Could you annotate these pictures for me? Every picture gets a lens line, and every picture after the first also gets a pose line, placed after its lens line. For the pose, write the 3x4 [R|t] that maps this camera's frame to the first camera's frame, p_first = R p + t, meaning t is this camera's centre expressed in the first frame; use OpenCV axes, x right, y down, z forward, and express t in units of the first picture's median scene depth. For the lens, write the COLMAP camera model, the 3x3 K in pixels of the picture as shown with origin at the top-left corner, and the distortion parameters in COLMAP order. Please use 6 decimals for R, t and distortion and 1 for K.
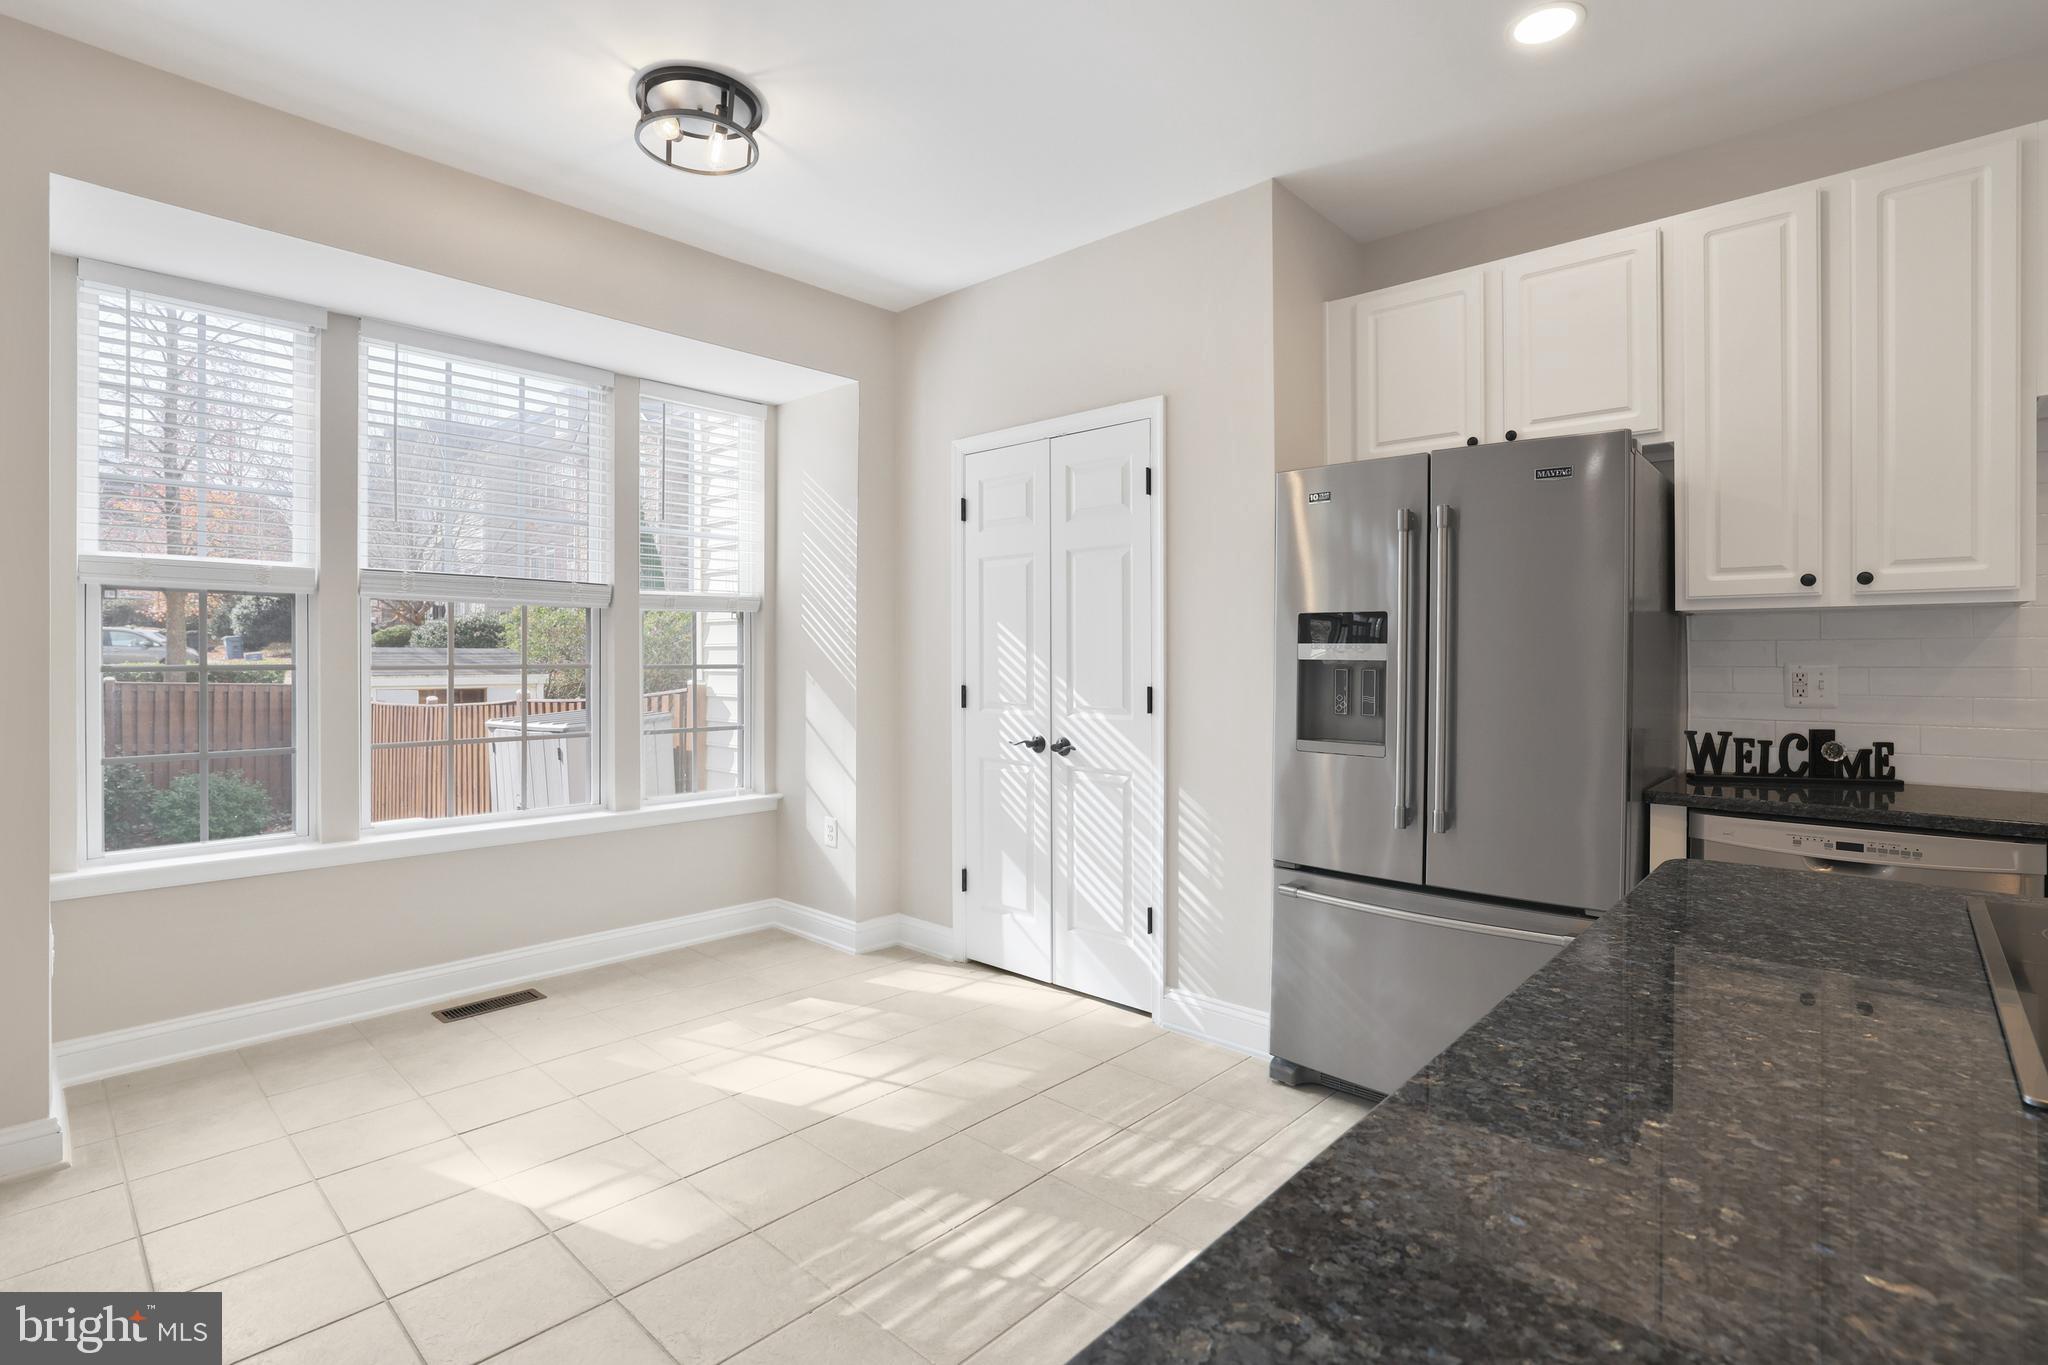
lens RADIAL K [[970.8, 0, 1021.9], [0, 970.8, 656.6], [0, 0, 1]] dist [-0.020422, 0.000437]
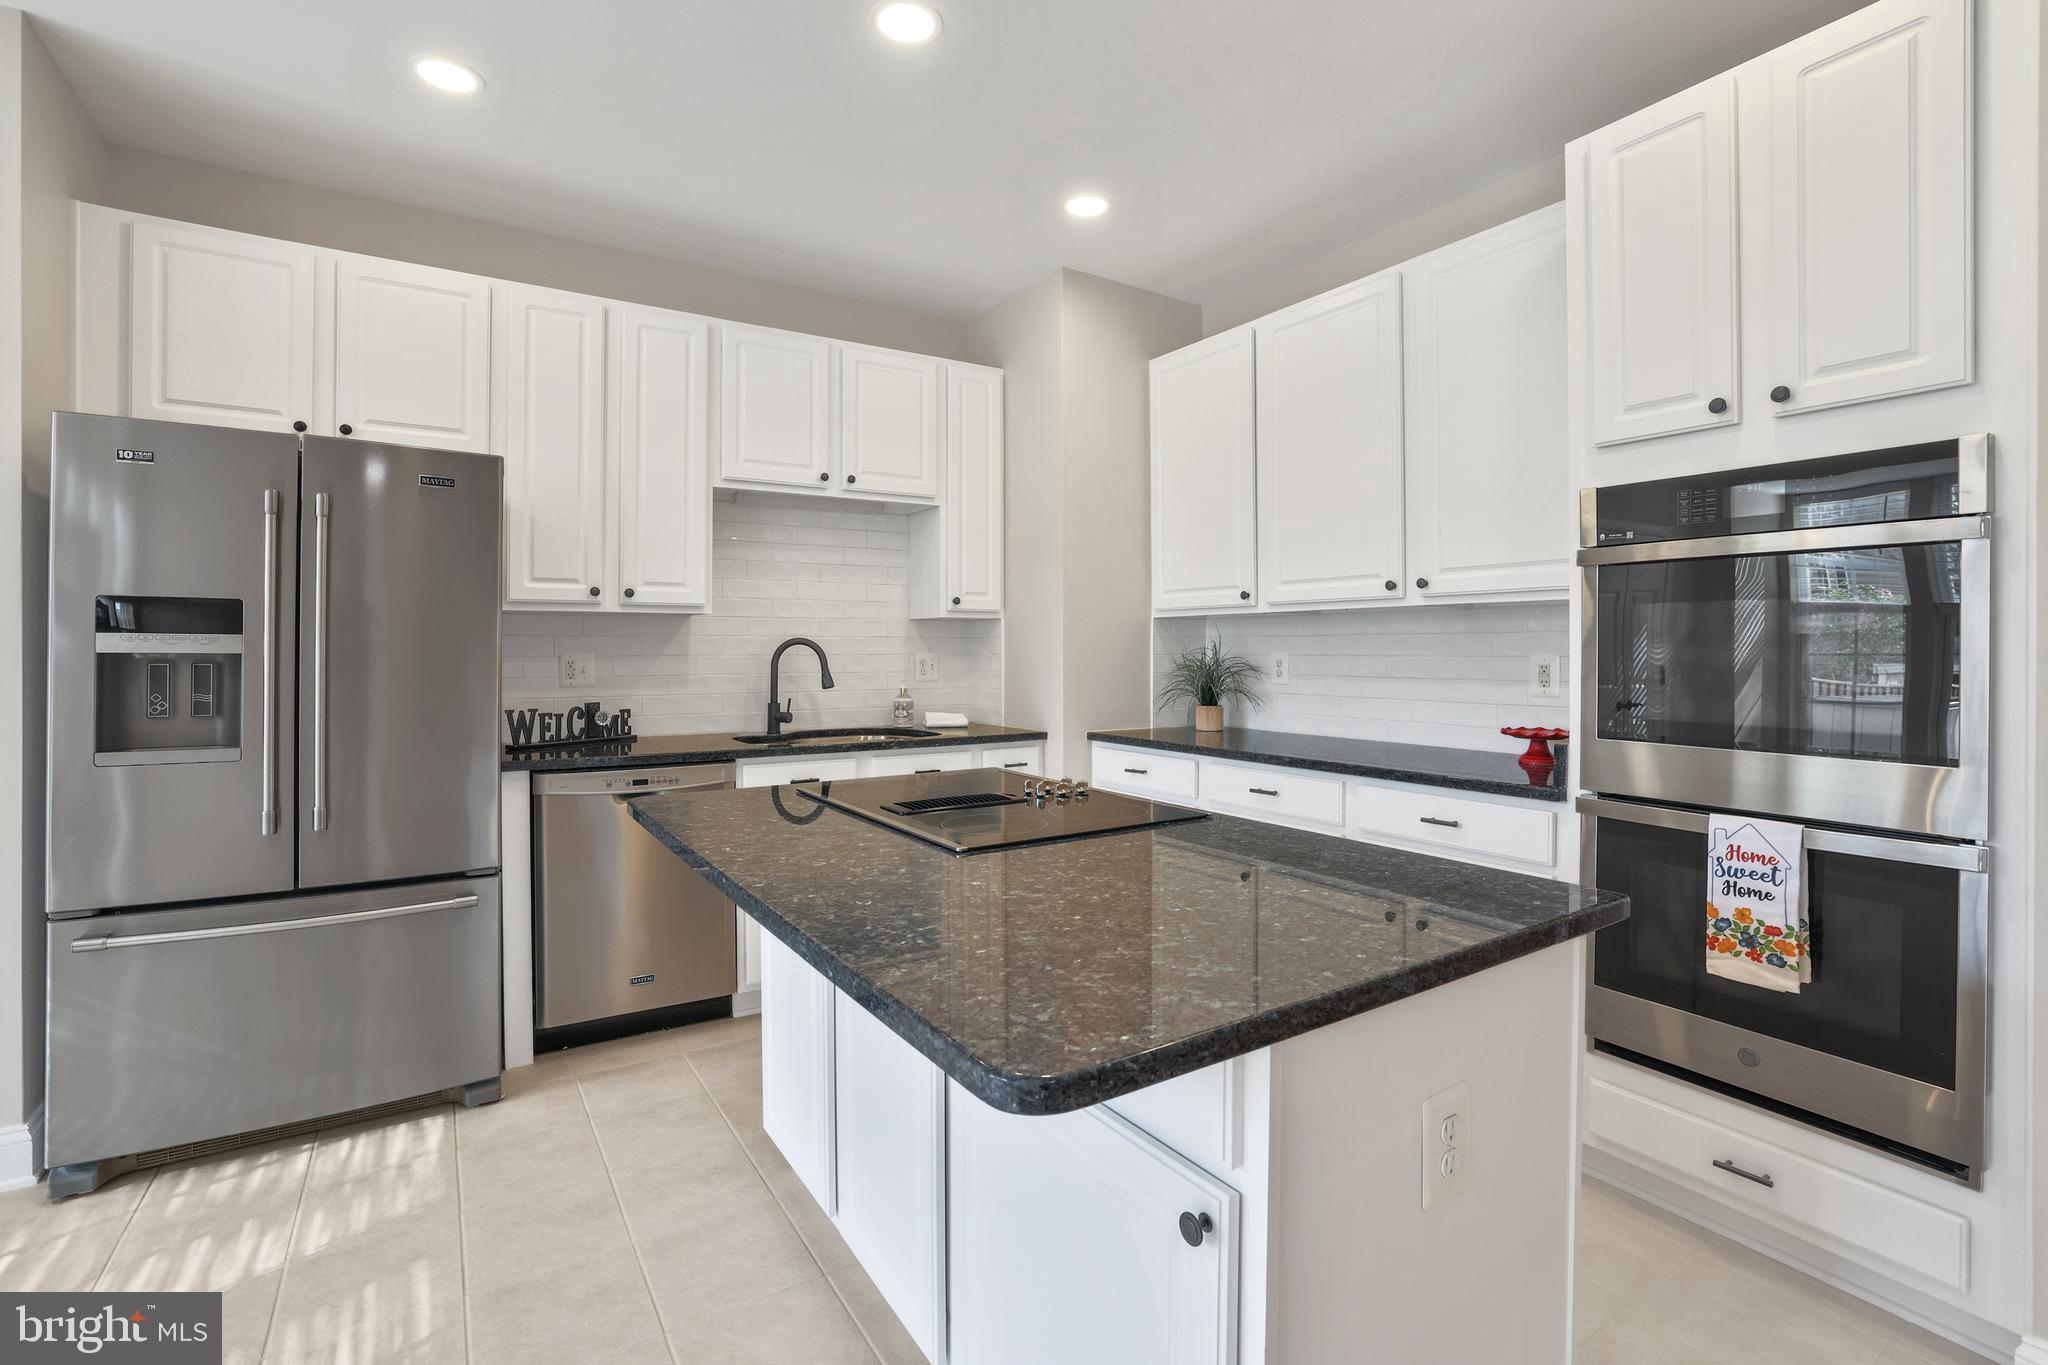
lens RADIAL K [[926.0, 0, 1031.2], [0, 926.0, 645.9], [0, 0, 1]] dist [-0.031339, -0.000356]
pose [[0.246992, 0.002008, 0.969015, -0.261457], [0.000996, 0.999997, -0.002326, -0.000048], [-0.969017, 0.001540, 0.246989, 0.081056]]
